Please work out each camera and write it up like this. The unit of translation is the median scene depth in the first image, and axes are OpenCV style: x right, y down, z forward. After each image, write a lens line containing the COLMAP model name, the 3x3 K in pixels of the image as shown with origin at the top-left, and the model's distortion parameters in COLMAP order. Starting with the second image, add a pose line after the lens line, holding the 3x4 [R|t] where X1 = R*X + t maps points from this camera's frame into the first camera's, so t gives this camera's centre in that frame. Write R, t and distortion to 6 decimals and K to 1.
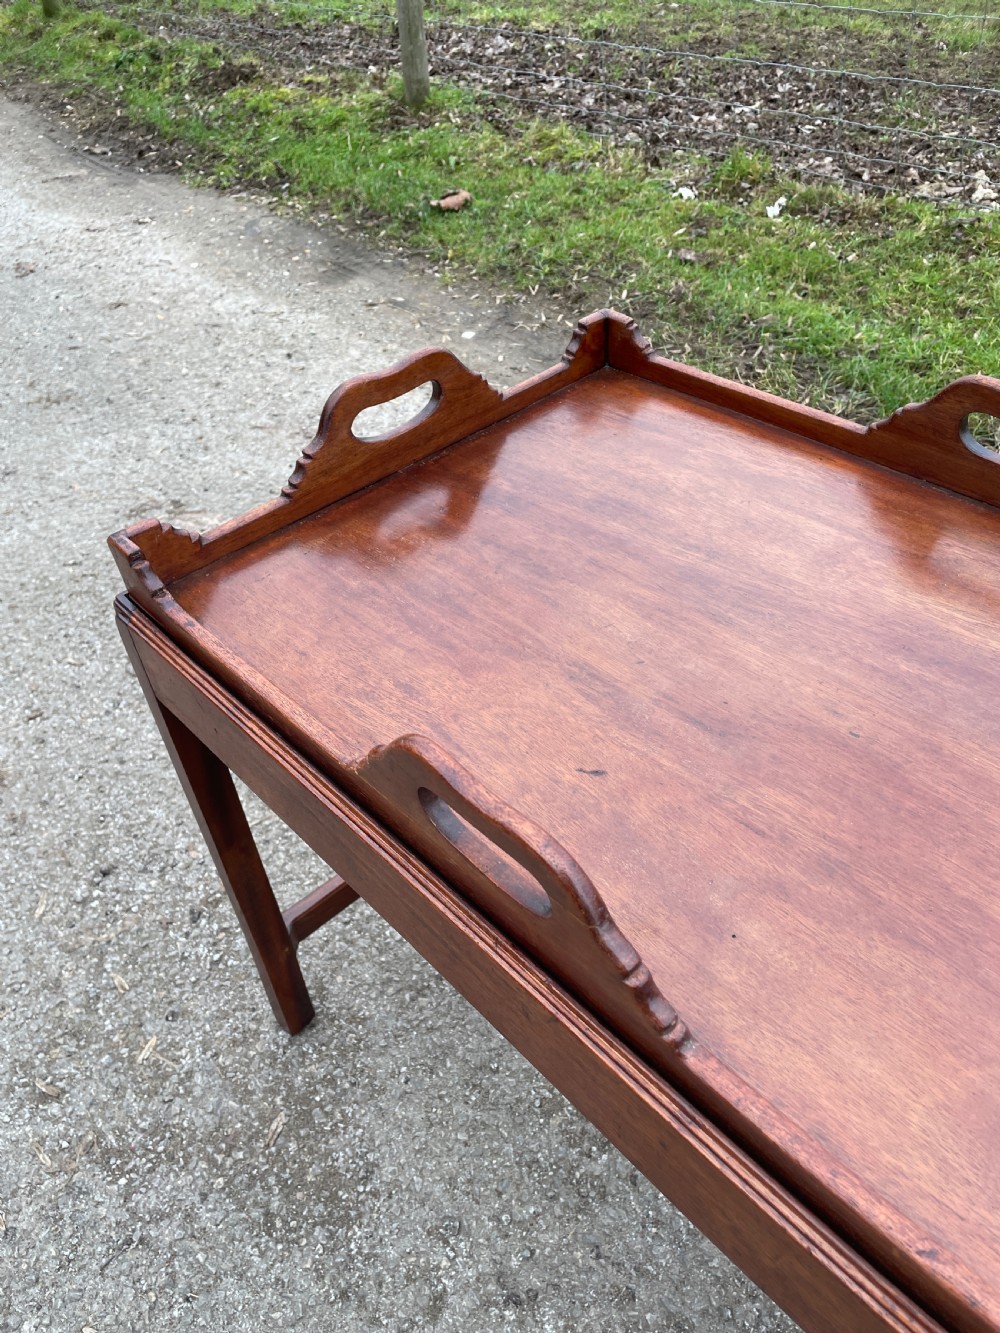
lens RADIAL K [[1010.9, 0, 489.8], [0, 1010.9, 677.1], [0, 0, 1]] dist [0.091713, -0.118128]
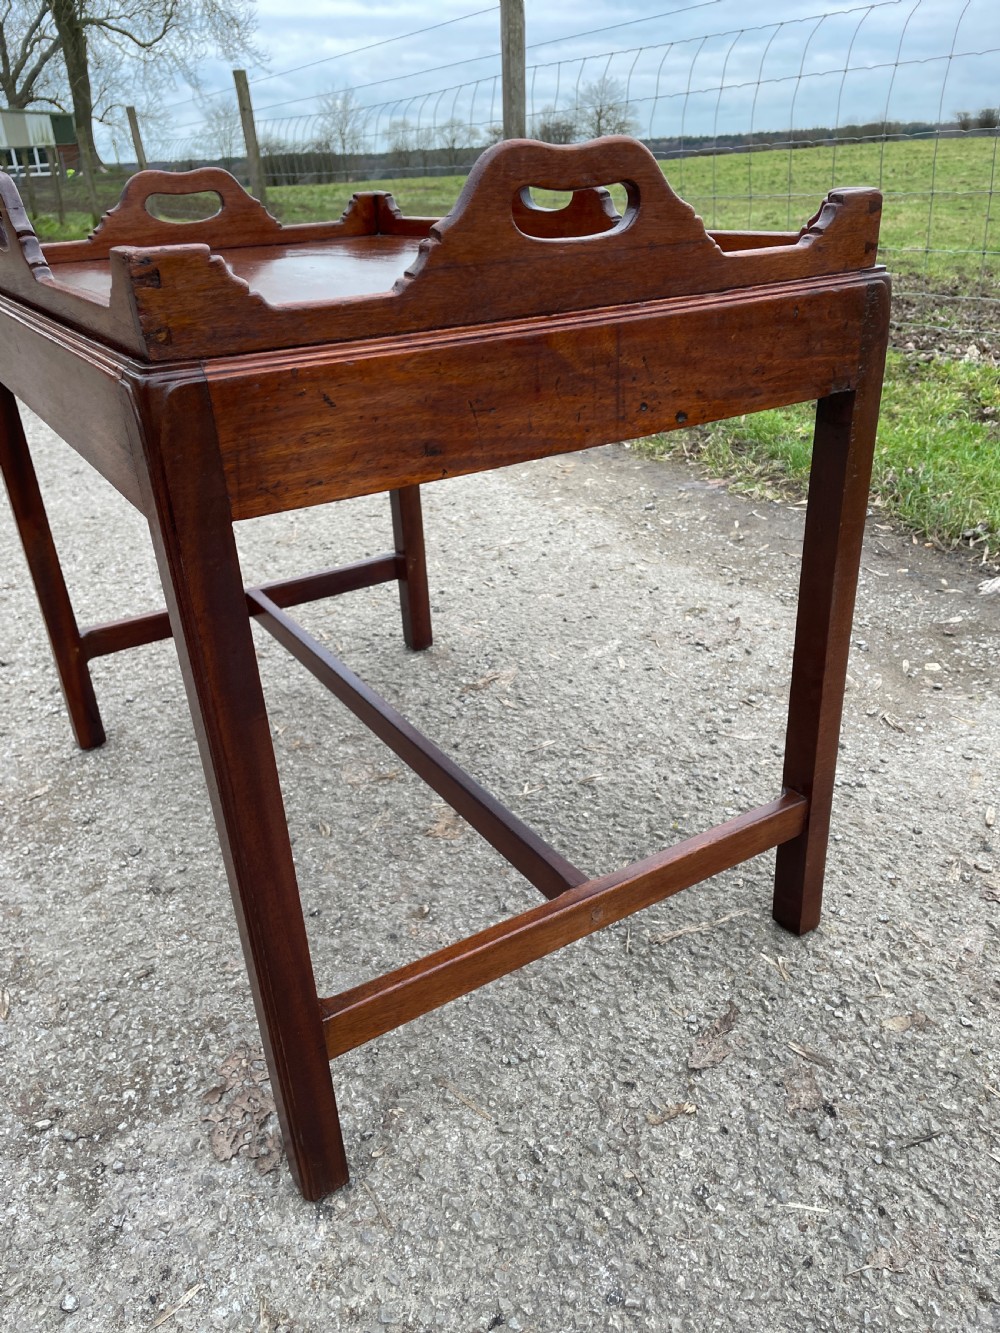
lens RADIAL K [[1010.9, 0, 498.5], [0, 1010.9, 674.2], [0, 0, 1]] dist [0.091713, -0.118128]
pose [[0.982900, 0.108066, -0.149098, 0.415529], [-0.140595, 0.963304, -0.228646, 0.424130], [0.118917, 0.245698, 0.962024, -0.116569]]
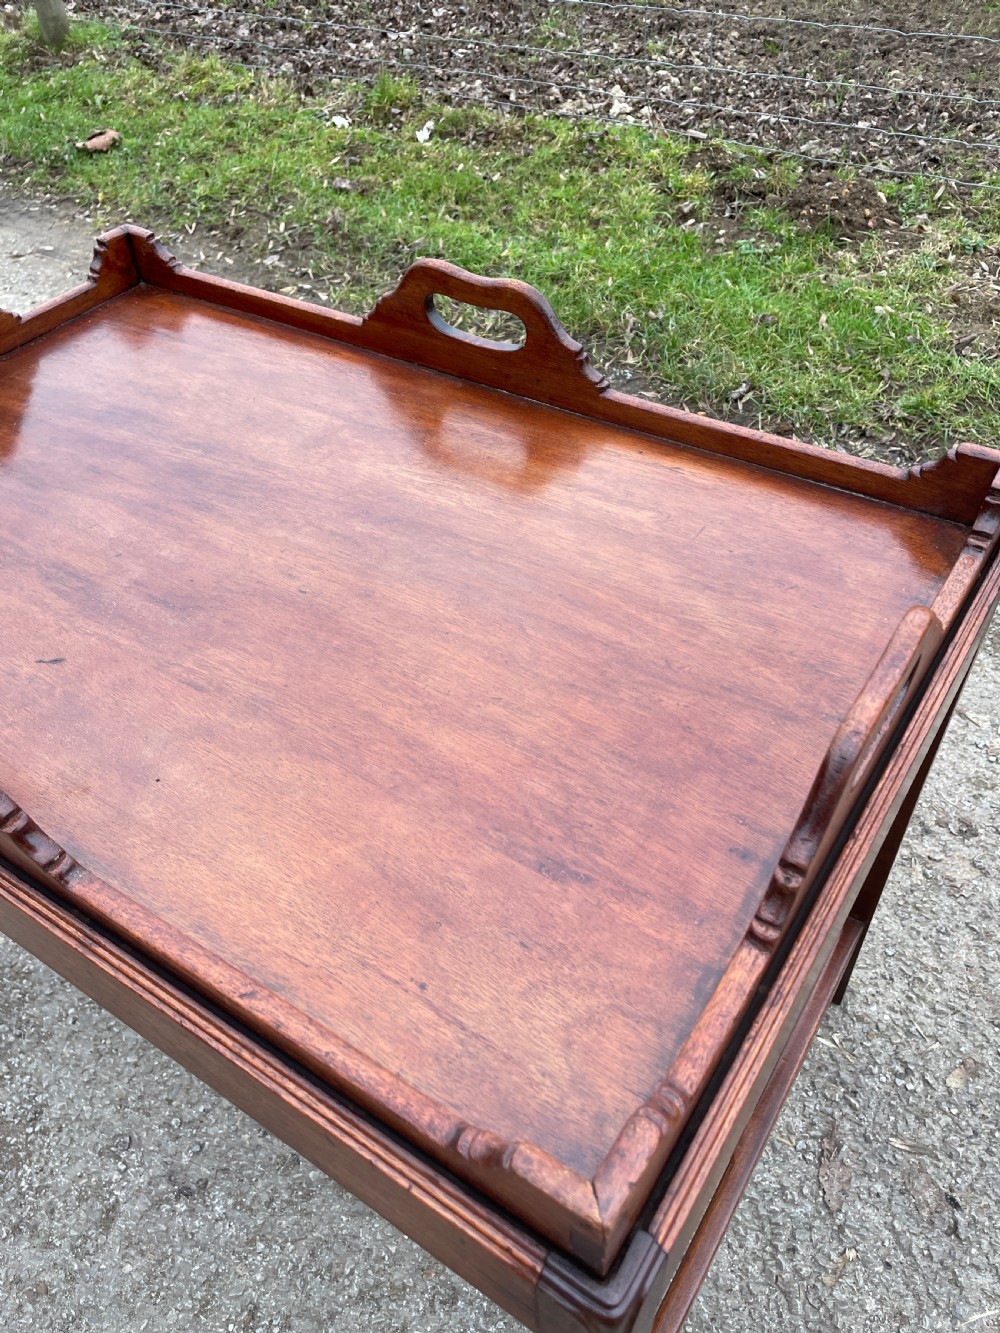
lens RADIAL K [[1010.9, 0, 491.6], [0, 1010.9, 676.2], [0, 0, 1]] dist [0.091713, -0.118128]
pose [[0.970210, -0.151957, 0.188685, 0.152885], [0.143106, 0.987902, 0.059756, 0.050220], [-0.195482, -0.030974, 0.980218, -0.051517]]
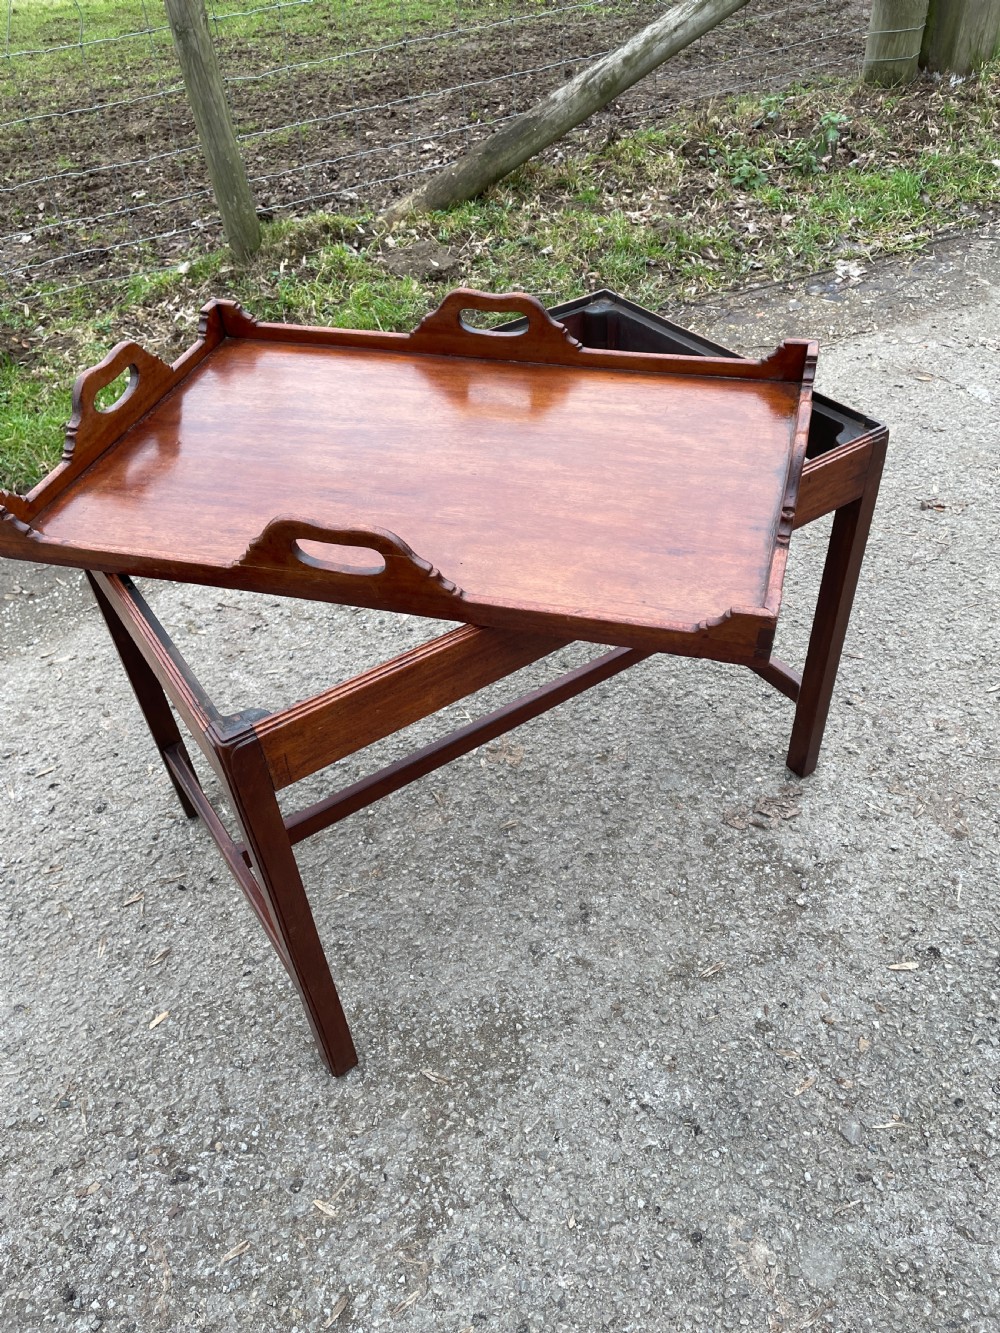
lens RADIAL K [[1010.9, 0, 506.7], [0, 1010.9, 654.4], [0, 0, 1]] dist [0.091713, -0.118128]
pose [[0.147681, -0.610197, 0.778364, -0.690081], [0.690097, 0.627332, 0.360861, -0.200464], [-0.708489, 0.483854, 0.513740, 0.079265]]
